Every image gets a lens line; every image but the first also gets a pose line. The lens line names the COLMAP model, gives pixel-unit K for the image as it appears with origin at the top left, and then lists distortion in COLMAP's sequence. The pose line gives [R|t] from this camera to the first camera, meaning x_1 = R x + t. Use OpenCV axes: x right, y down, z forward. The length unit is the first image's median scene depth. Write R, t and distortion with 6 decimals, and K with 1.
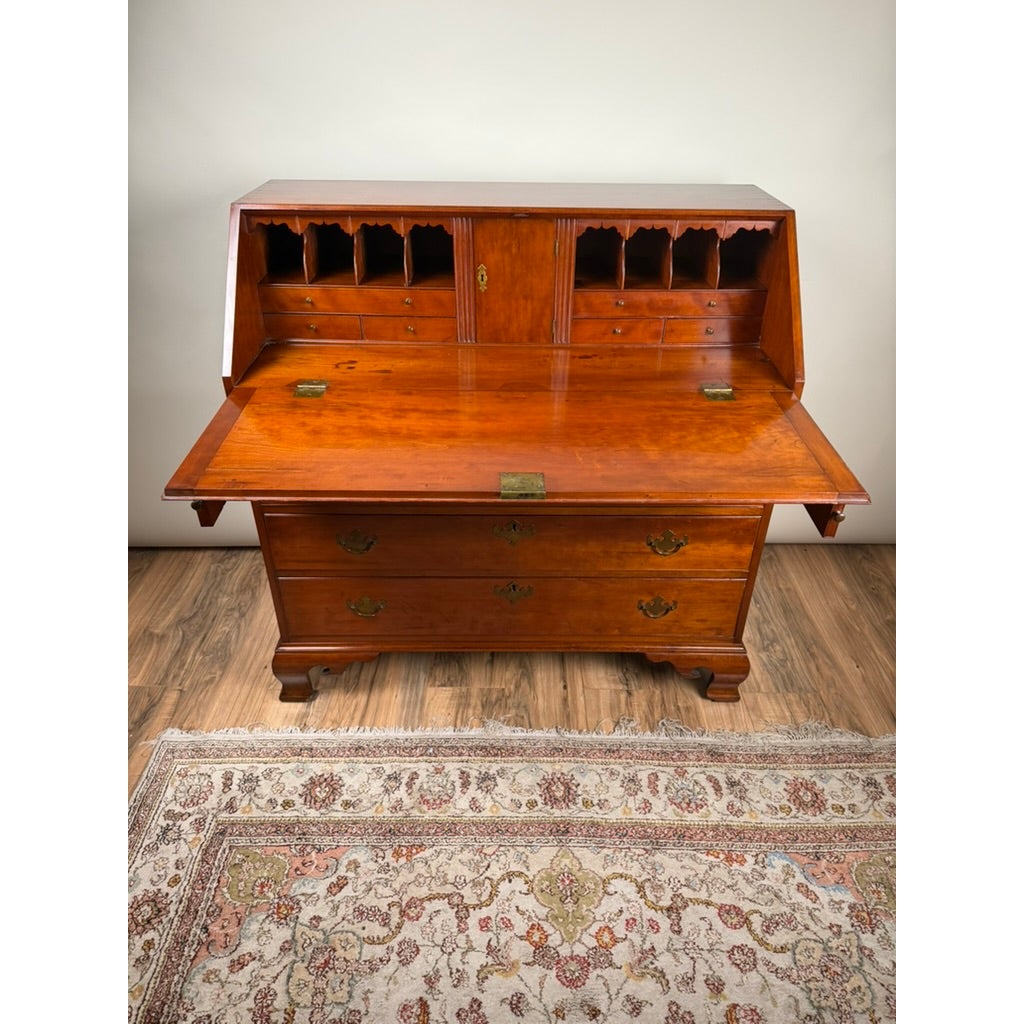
lens RADIAL K [[737.9, 0, 506.5], [0, 737.9, 506.5], [0, 0, 1]] dist [-0.008805, -0.012393]
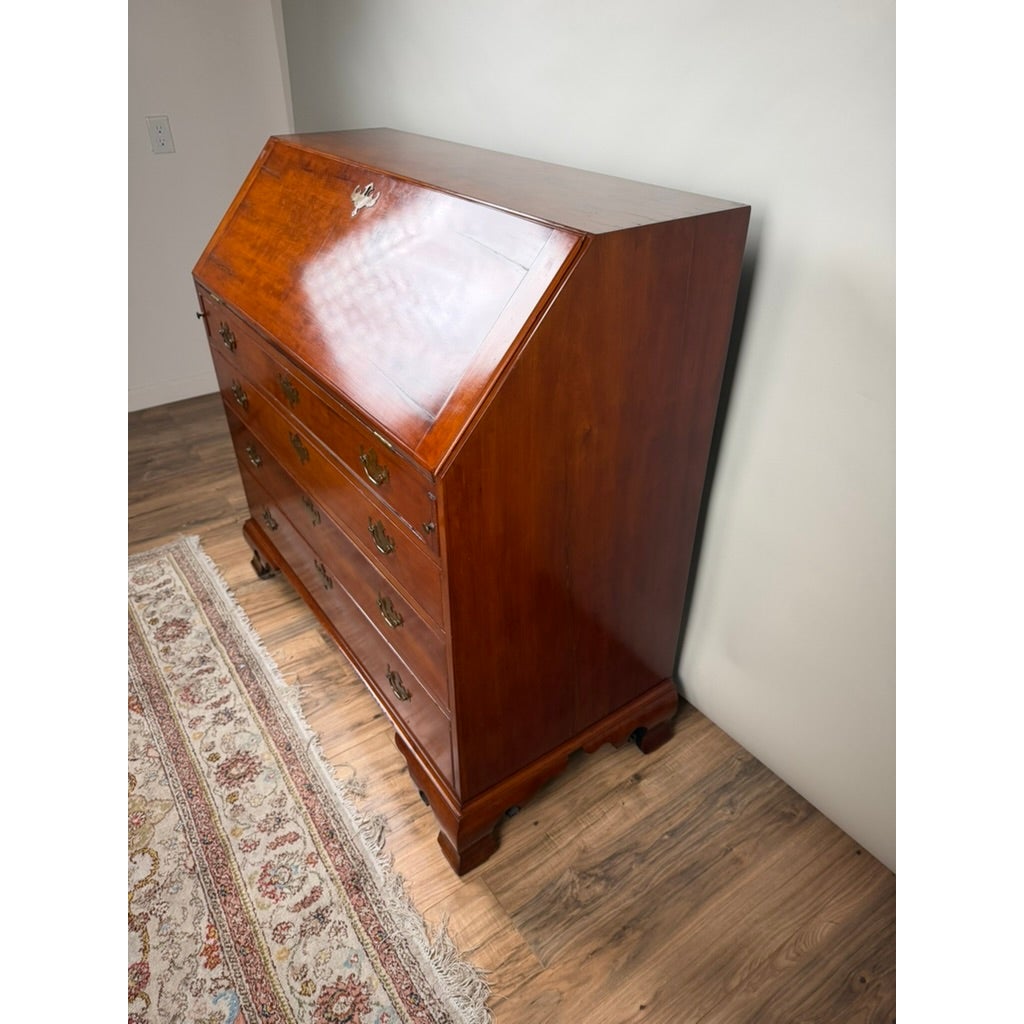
lens RADIAL K [[737.9, 0, 518.2], [0, 737.9, 508.2], [0, 0, 1]] dist [-0.008805, -0.012393]
pose [[0.575721, 0.449598, -0.682940, 0.703976], [-0.446400, 0.872619, 0.198152, -0.239120], [0.685034, 0.190784, 0.703086, 0.456181]]
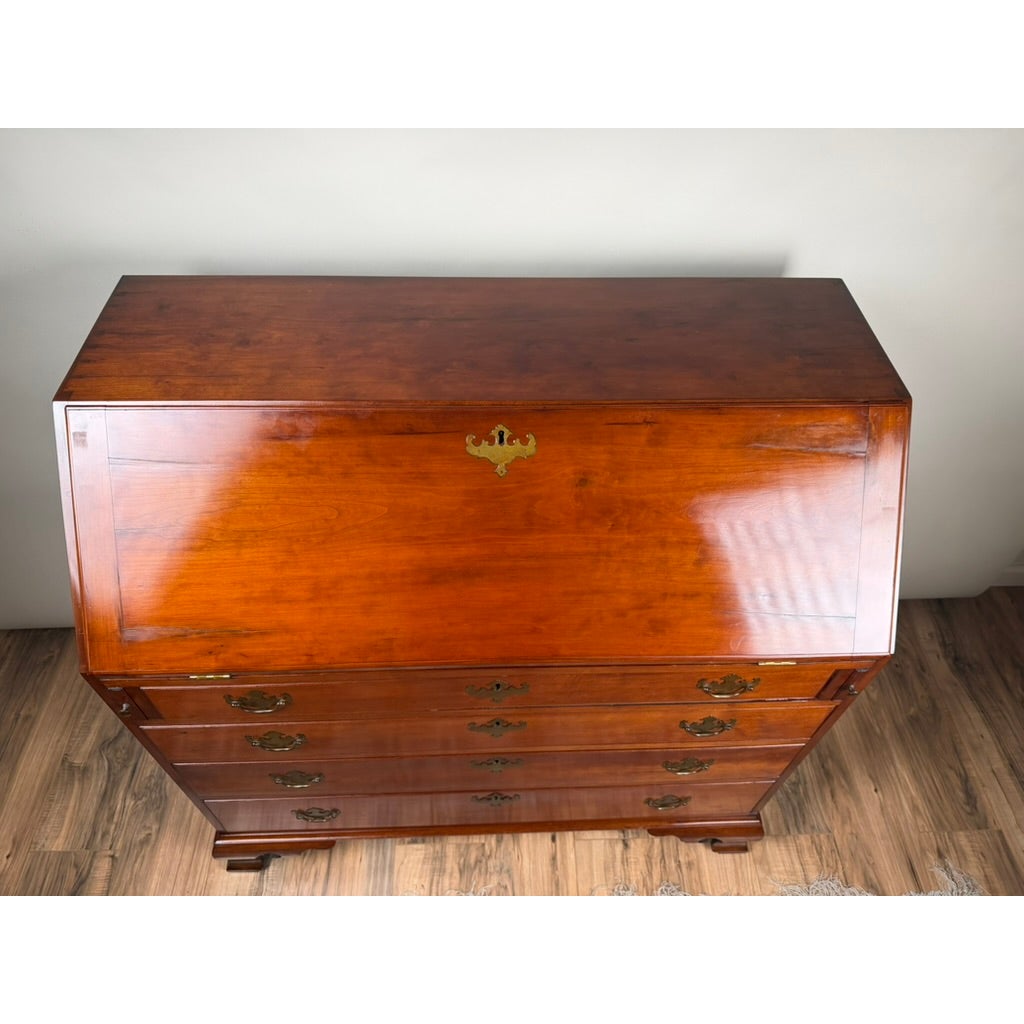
lens RADIAL K [[737.9, 0, 508.3], [0, 737.9, 513.1], [0, 0, 1]] dist [-0.008805, -0.012393]
pose [[0.999107, -0.015797, 0.039186, -0.002738], [0.004068, 0.959133, 0.282928, -0.395544], [-0.042054, -0.282516, 0.958340, 0.275103]]
